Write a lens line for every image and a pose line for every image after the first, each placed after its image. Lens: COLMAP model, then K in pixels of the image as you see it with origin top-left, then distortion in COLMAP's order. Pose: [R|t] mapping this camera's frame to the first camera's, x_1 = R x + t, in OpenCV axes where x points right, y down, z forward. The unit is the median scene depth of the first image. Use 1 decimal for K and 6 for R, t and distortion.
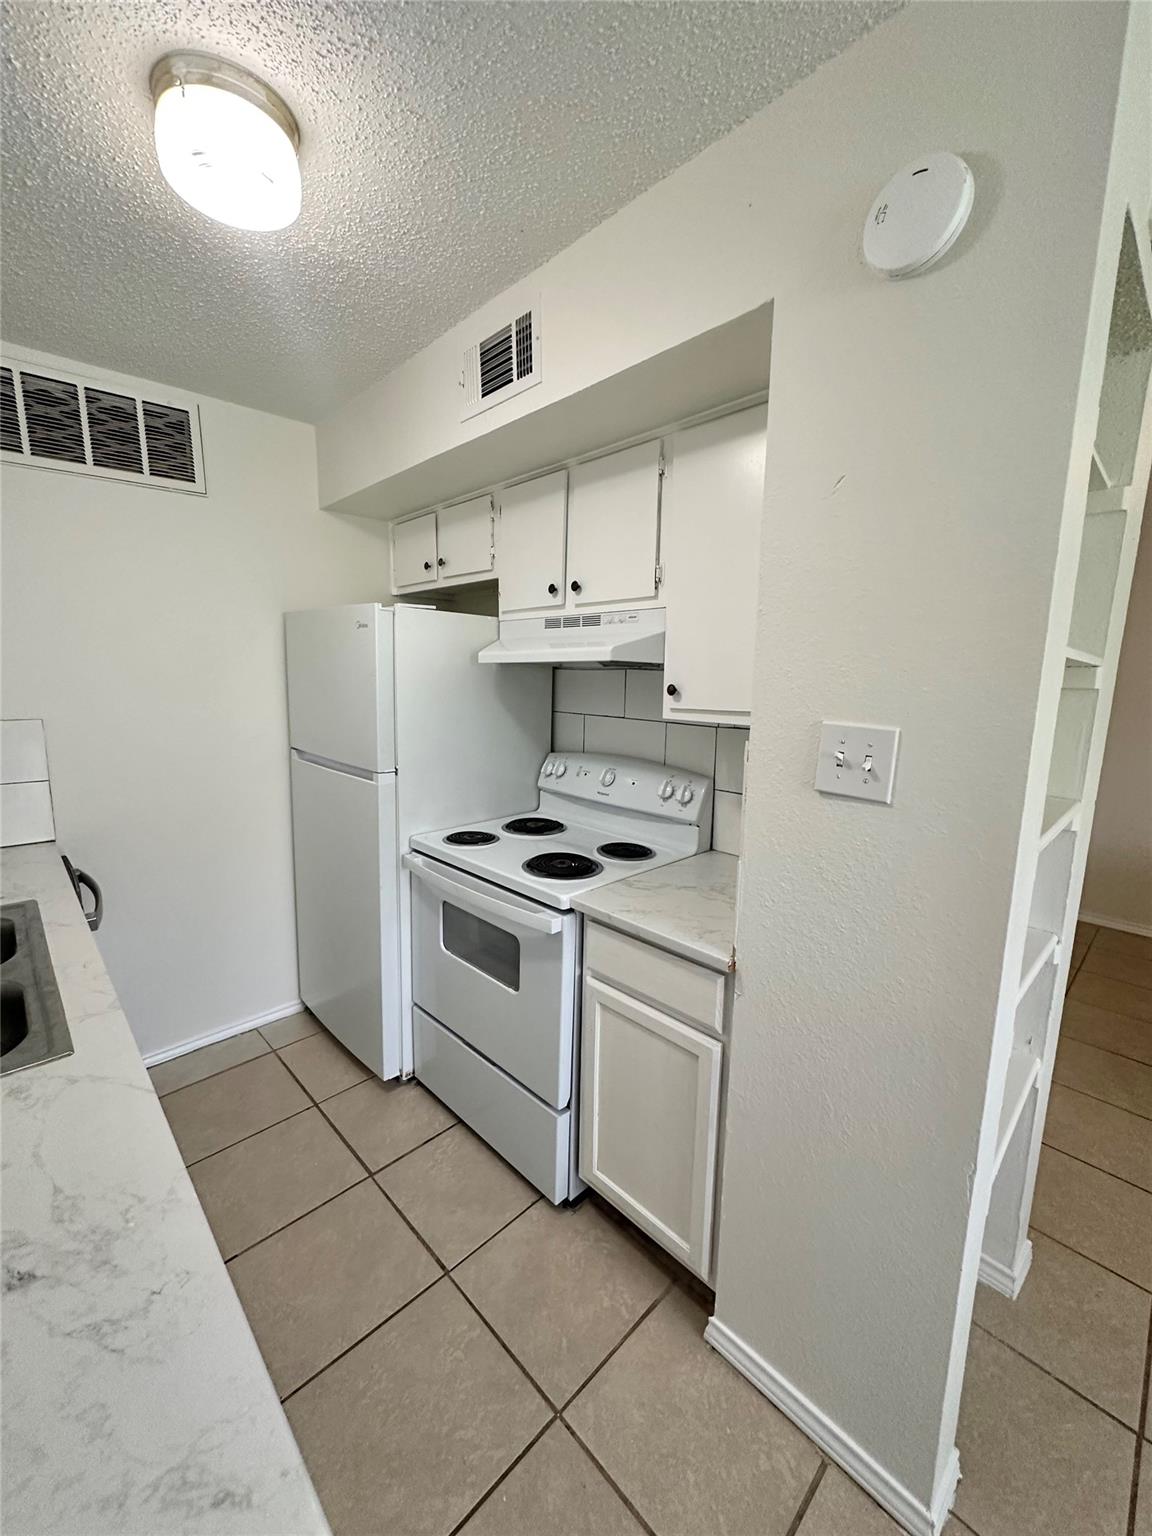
lens RADIAL K [[614.4, 0, 578.6], [0, 614.4, 765.5], [0, 0, 1]] dist [-0.002532, 0.000729]
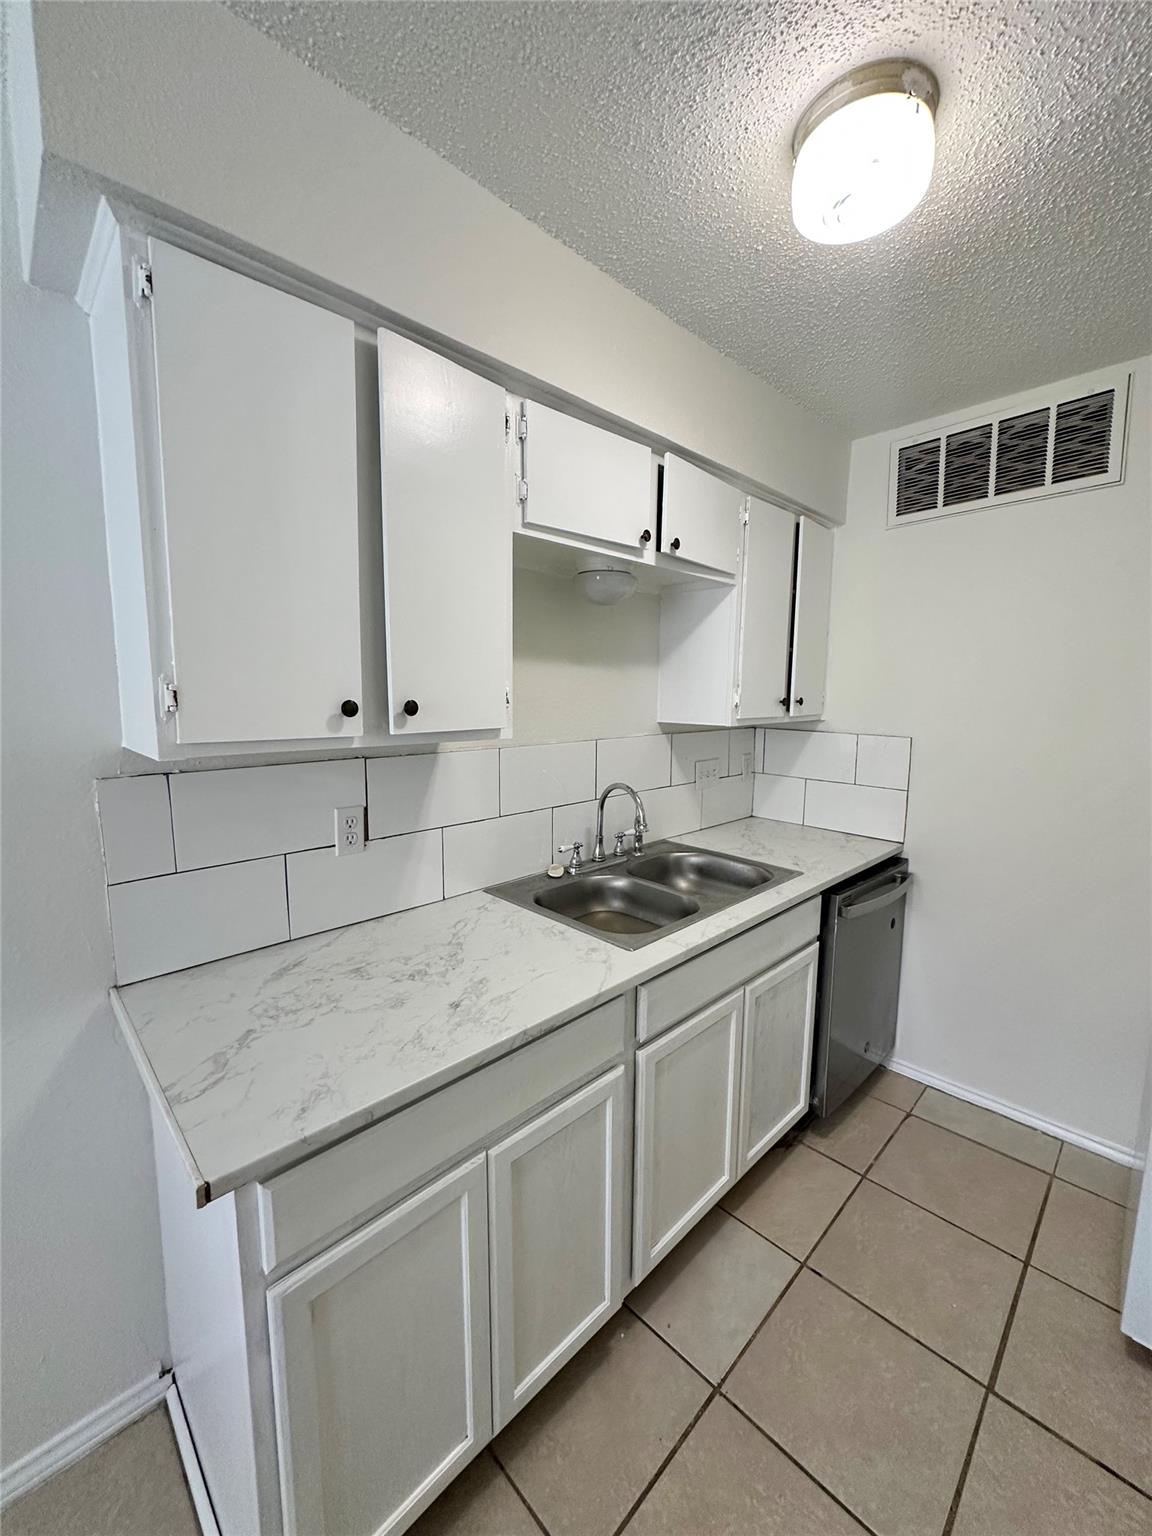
lens RADIAL K [[614.4, 0, 577.3], [0, 614.4, 765.9], [0, 0, 1]] dist [-0.002532, 0.000729]
pose [[0.007415, 0.108523, -0.994066, 0.270181], [-0.159152, 0.981550, 0.105969, -0.045073], [0.987226, 0.157422, 0.024550, 0.359837]]
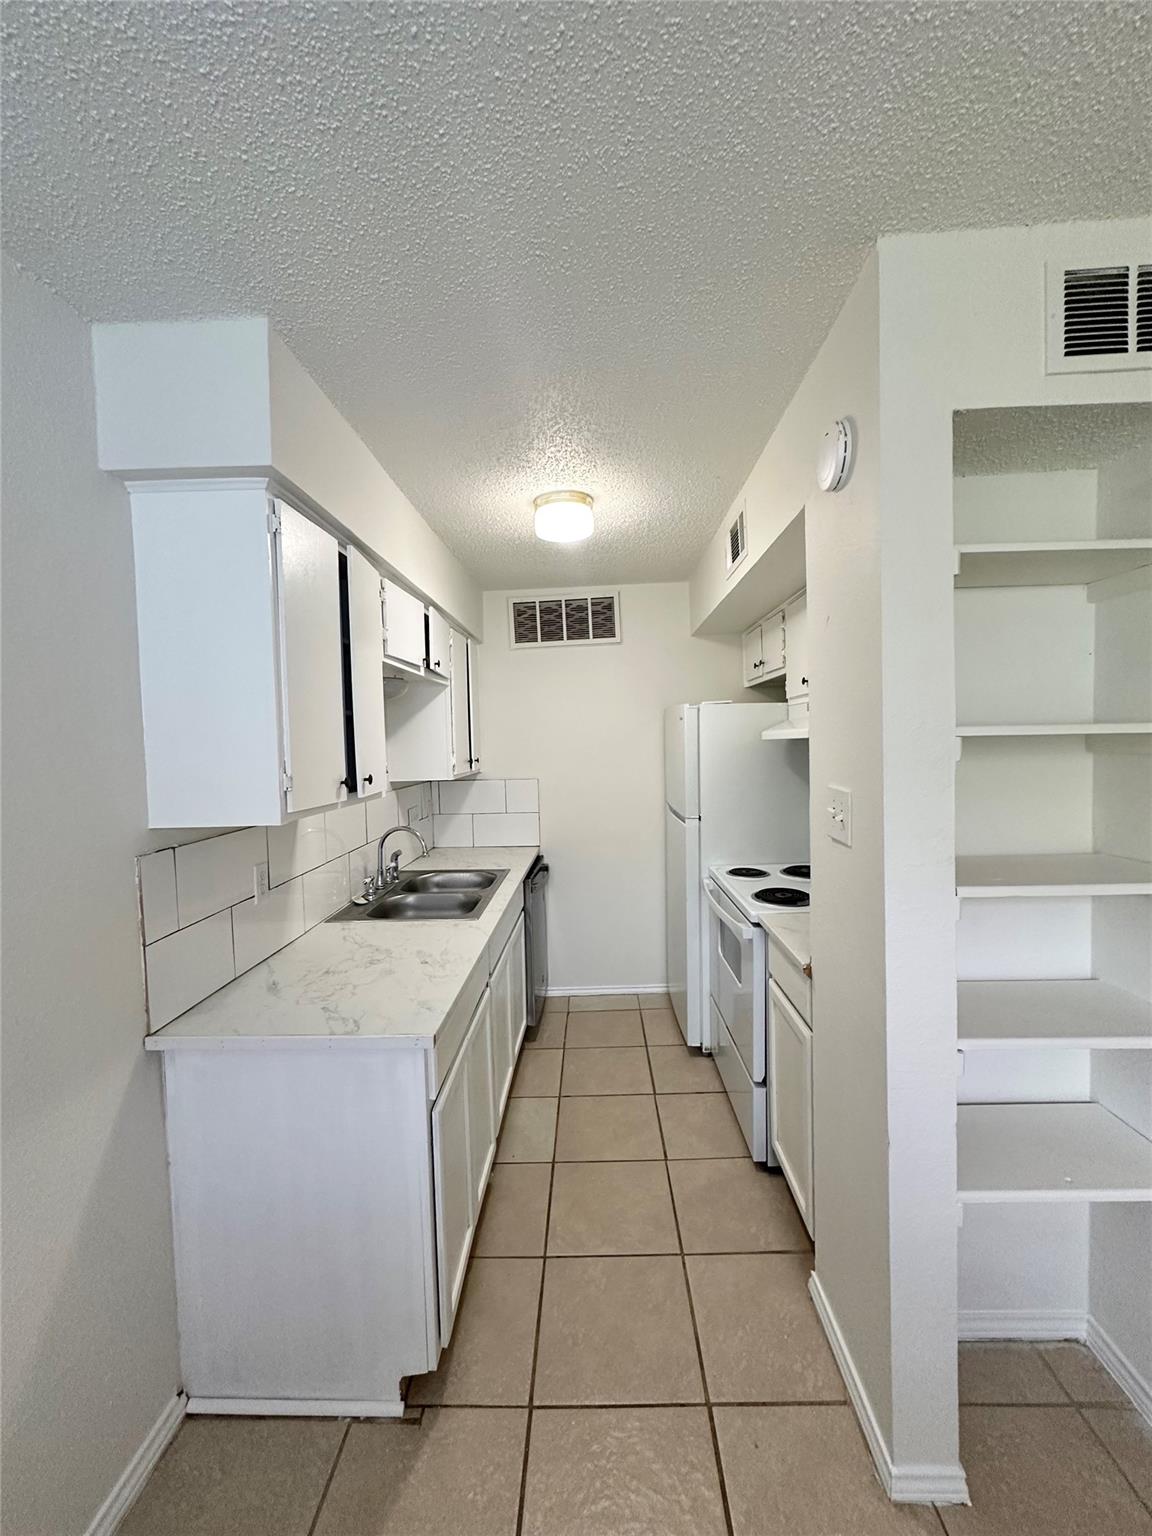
lens RADIAL K [[614.4, 0, 578.8], [0, 614.4, 765.1], [0, 0, 1]] dist [-0.002532, 0.000729]
pose [[0.696512, -0.005792, -0.717522, 0.537149], [-0.069193, 0.994765, -0.075197, 0.013543], [0.714202, 0.102023, 0.692465, -0.196239]]
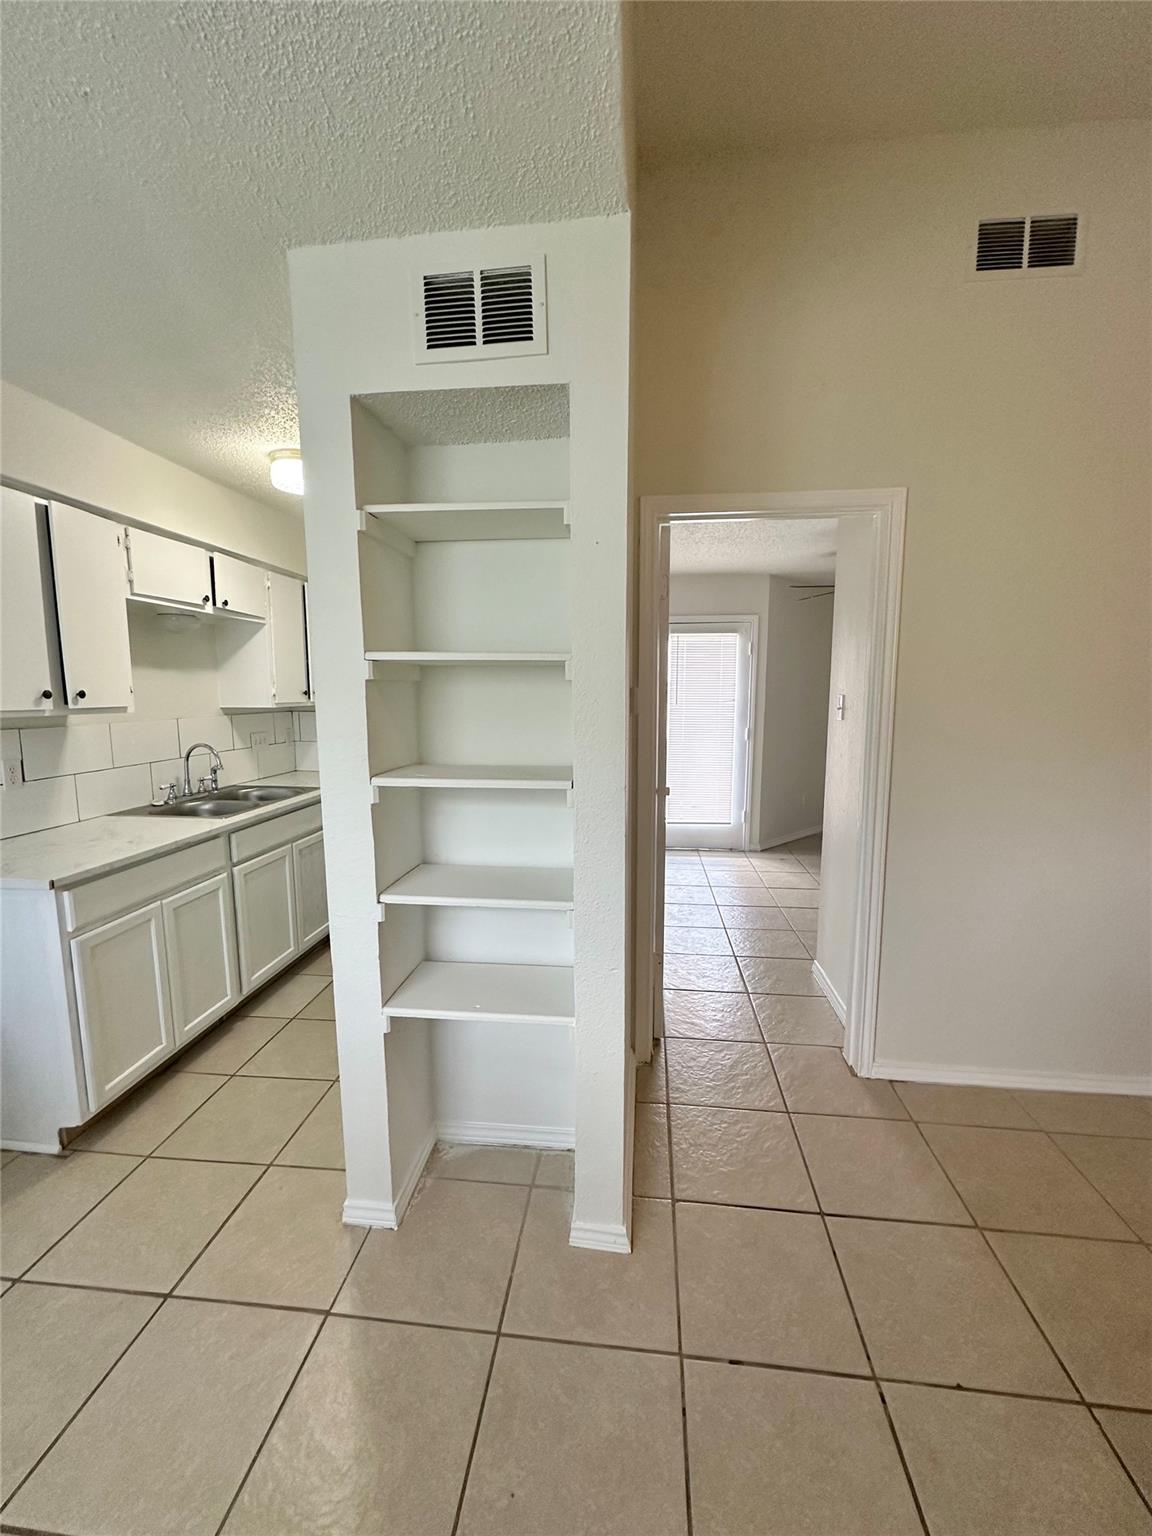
lens RADIAL K [[614.4, 0, 579.1], [0, 614.4, 766.5], [0, 0, 1]] dist [-0.002532, 0.000729]
pose [[0.639829, 0.077788, -0.764570, 1.118565], [-0.104469, 0.994433, 0.013749, 0.008792], [0.761383, 0.071077, 0.644394, 0.188138]]
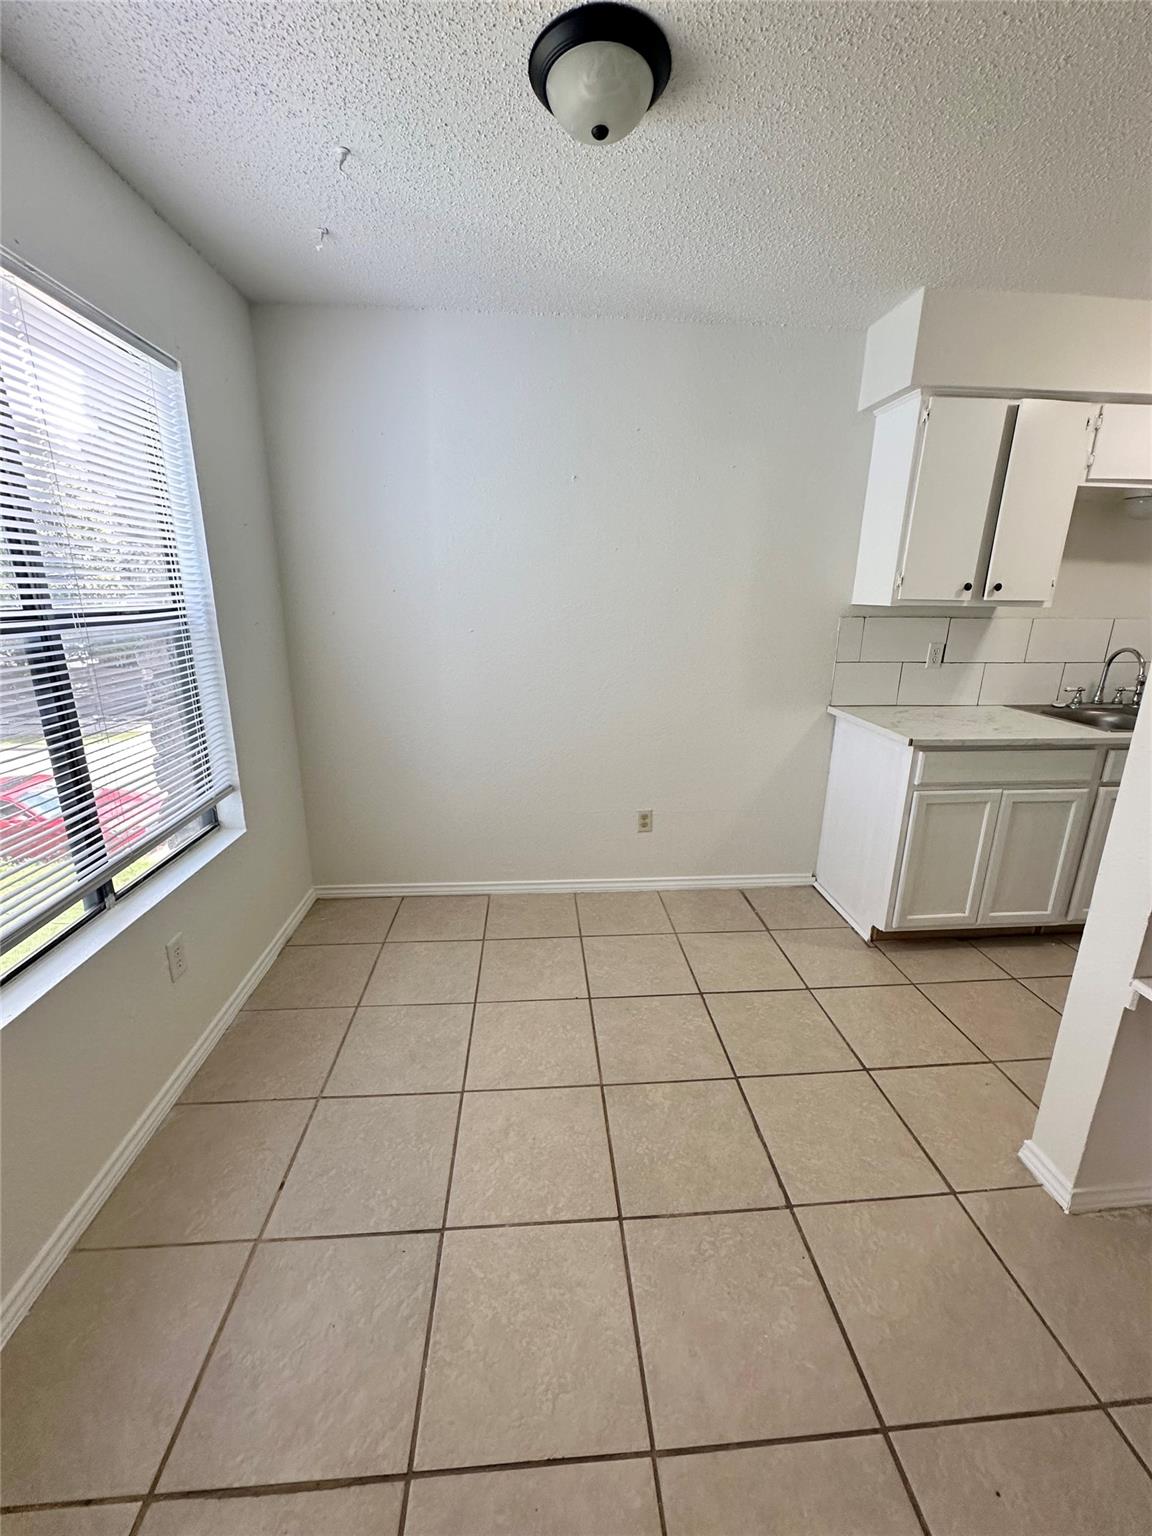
lens RADIAL K [[614.4, 0, 579.9], [0, 614.4, 767.8], [0, 0, 1]] dist [-0.002532, 0.000729]
pose [[-0.635572, 0.189778, -0.748353, 1.182128], [-0.138273, 0.925663, 0.352177, 0.006023], [0.759558, 0.327311, -0.562084, 0.379965]]
